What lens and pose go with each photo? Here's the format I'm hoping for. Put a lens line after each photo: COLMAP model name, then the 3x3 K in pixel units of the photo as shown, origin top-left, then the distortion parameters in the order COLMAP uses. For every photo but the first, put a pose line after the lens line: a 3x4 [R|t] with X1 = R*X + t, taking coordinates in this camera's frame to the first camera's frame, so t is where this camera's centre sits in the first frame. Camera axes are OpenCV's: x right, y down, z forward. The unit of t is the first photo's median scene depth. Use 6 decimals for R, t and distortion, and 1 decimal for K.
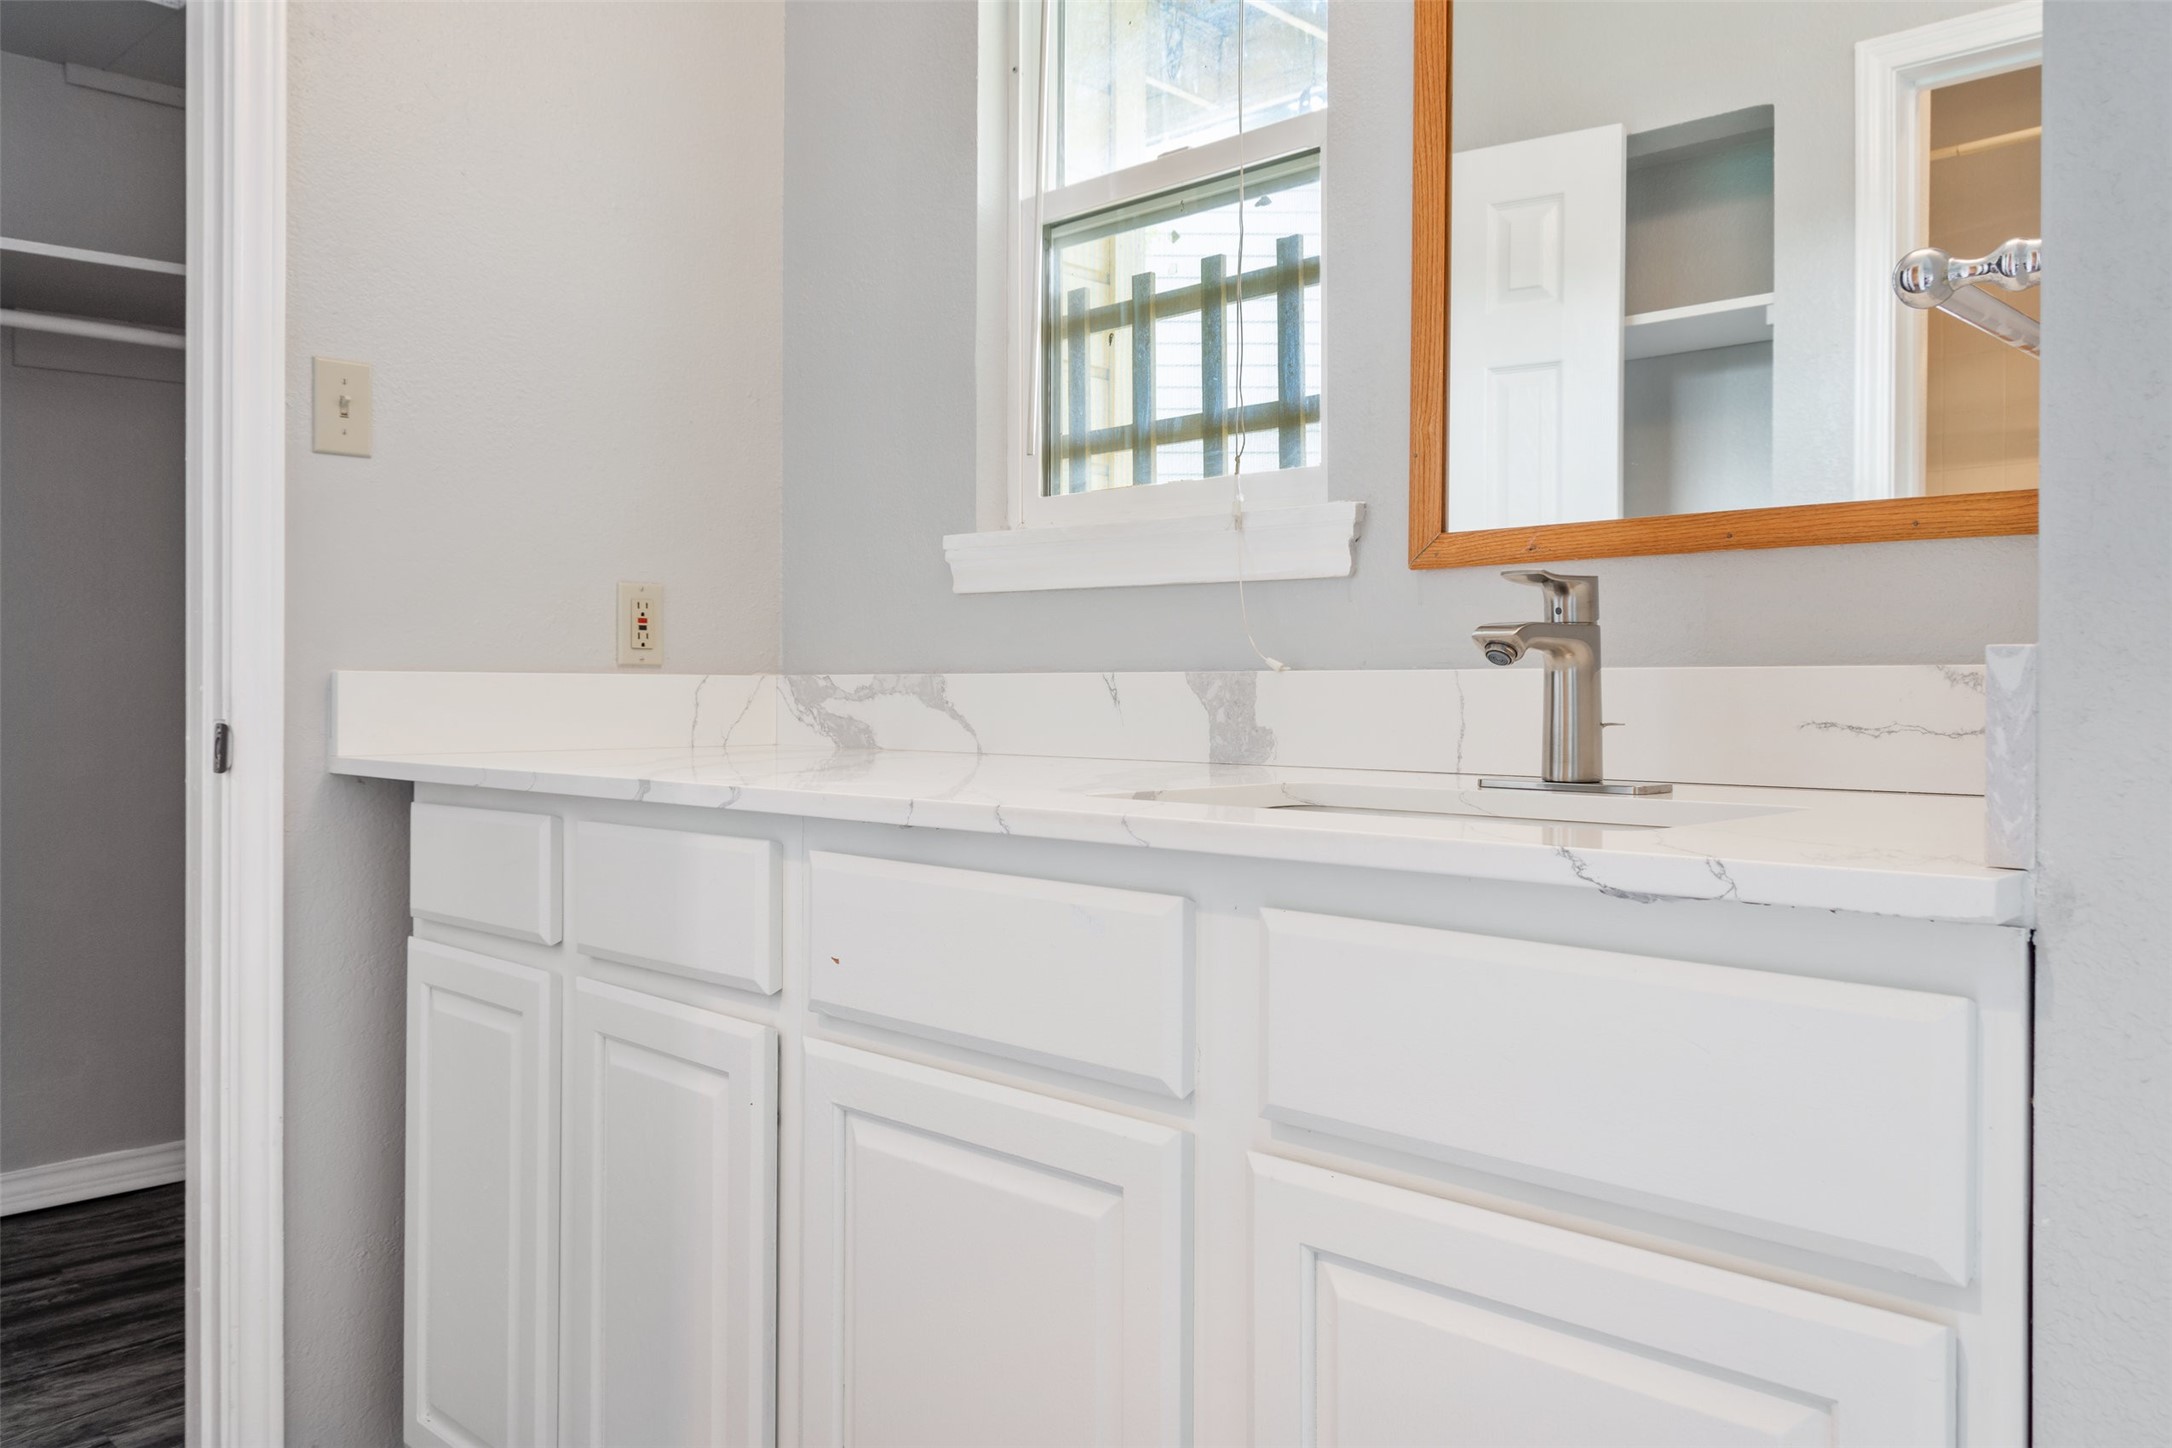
lens RADIAL K [[1655.3, 0, 1110.7], [0, 1655.3, 680.5], [0, 0, 1]] dist [0.004399, -0.002857]
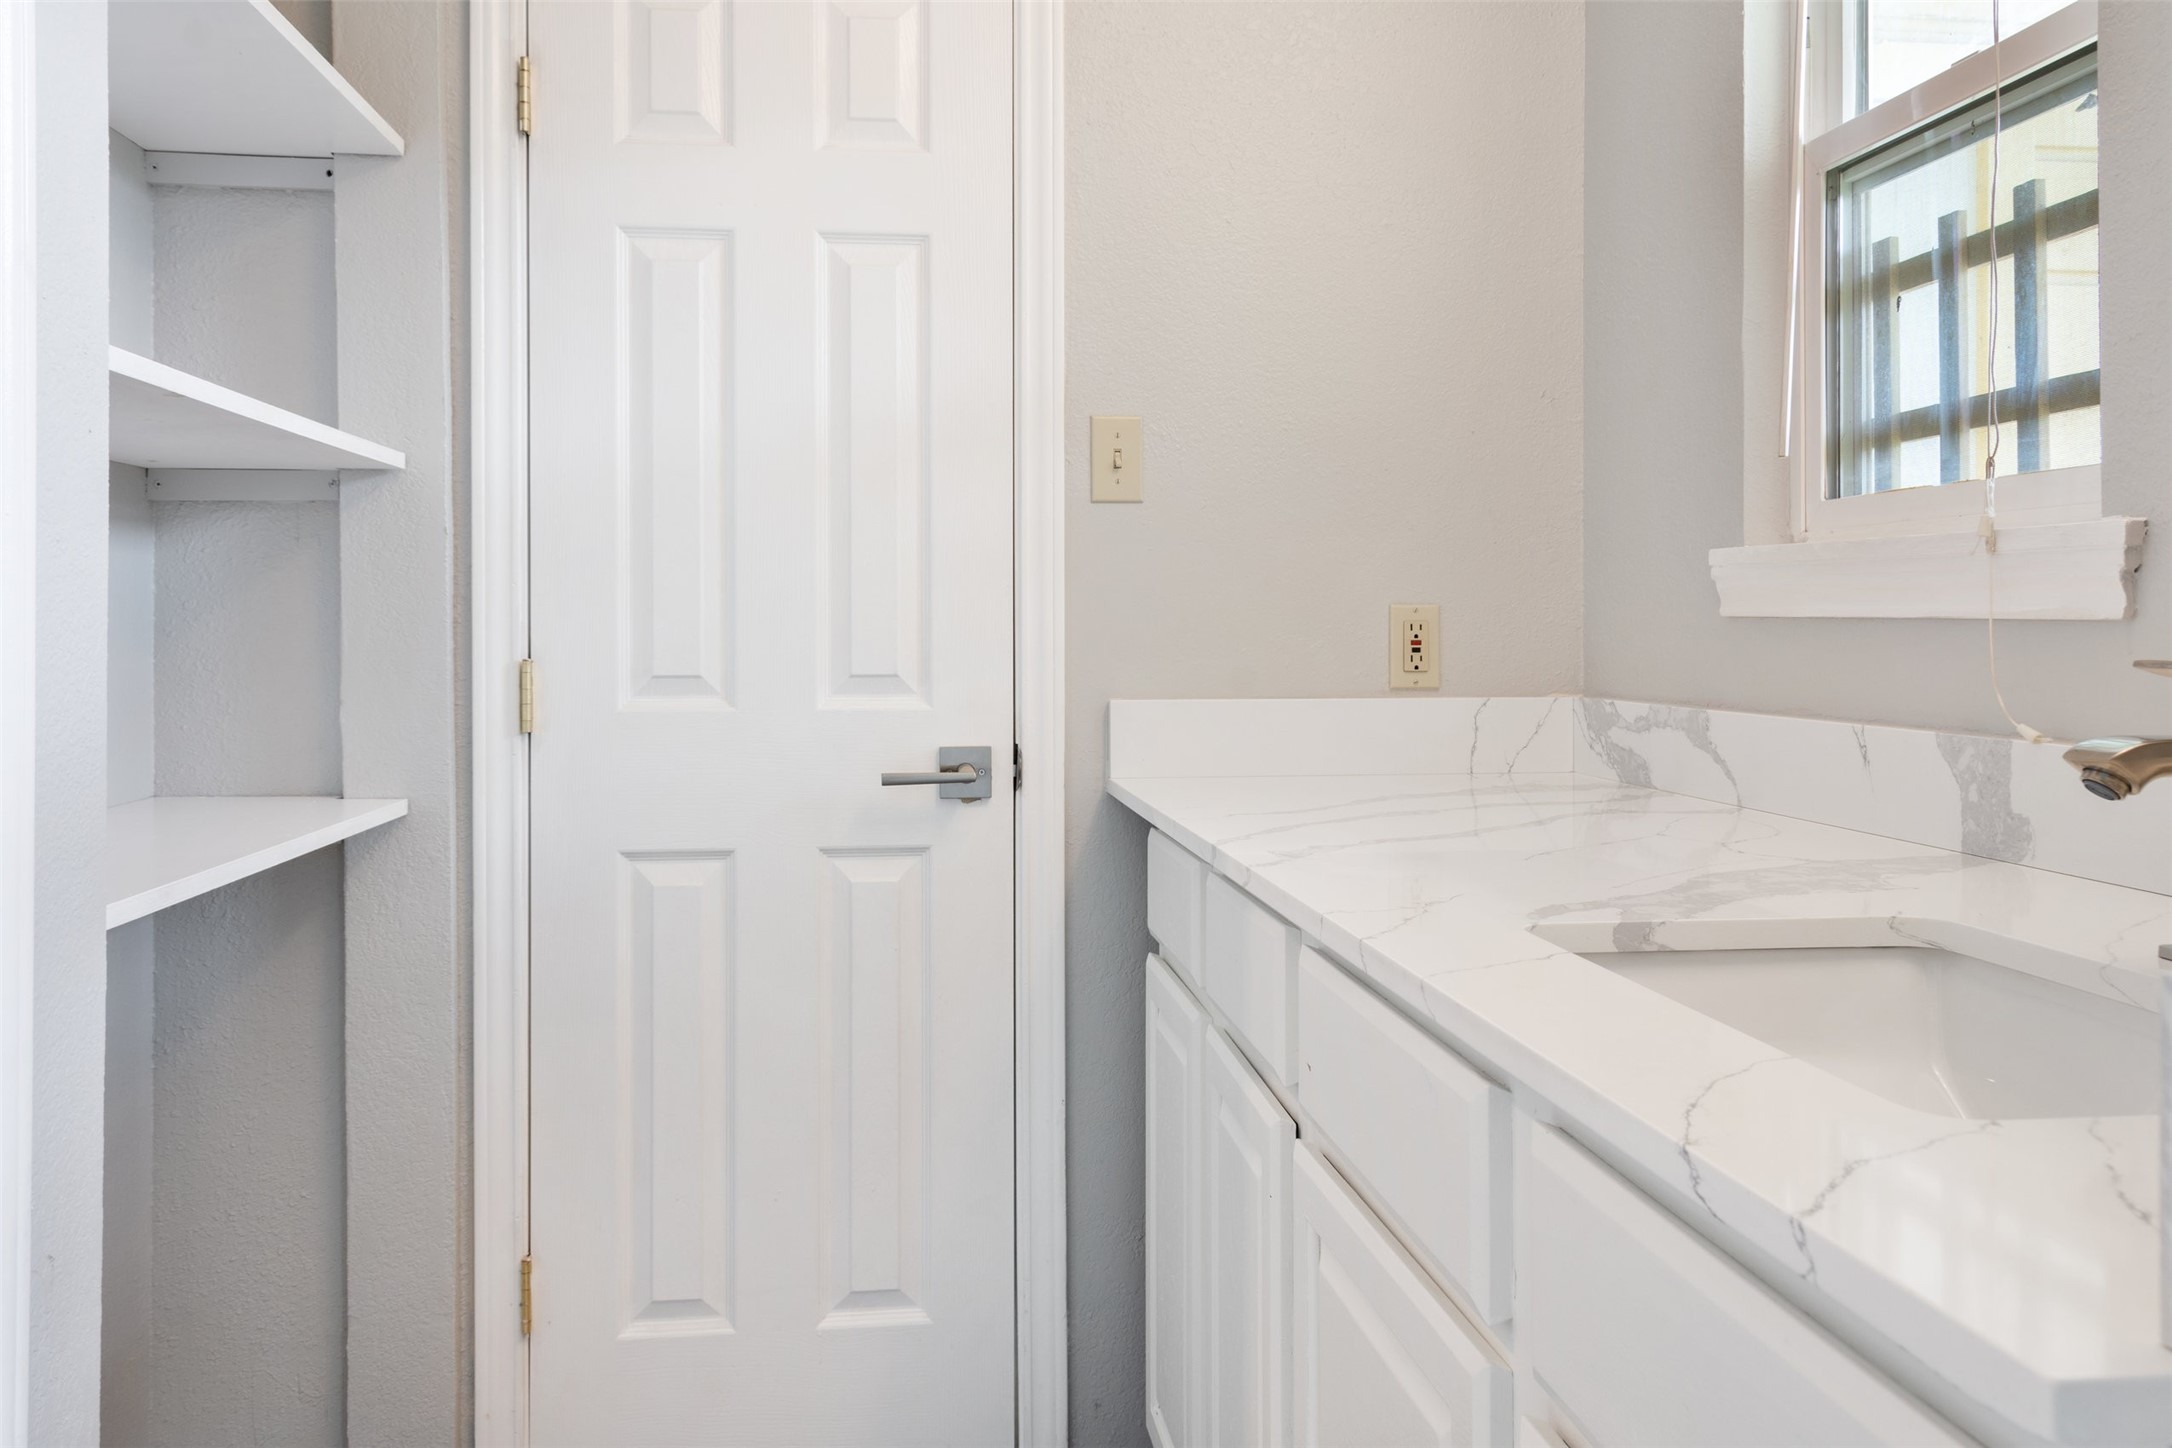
lens RADIAL K [[1728.8, 0, 1082.8], [0, 1728.8, 604.6], [0, 0, 1]] dist [0.006565, 0.004511]
pose [[0.771152, -0.011000, -0.636556, 0.222371], [0.007440, 0.999938, -0.008266, -0.053615], [0.636607, 0.001638, 0.771186, 0.093977]]
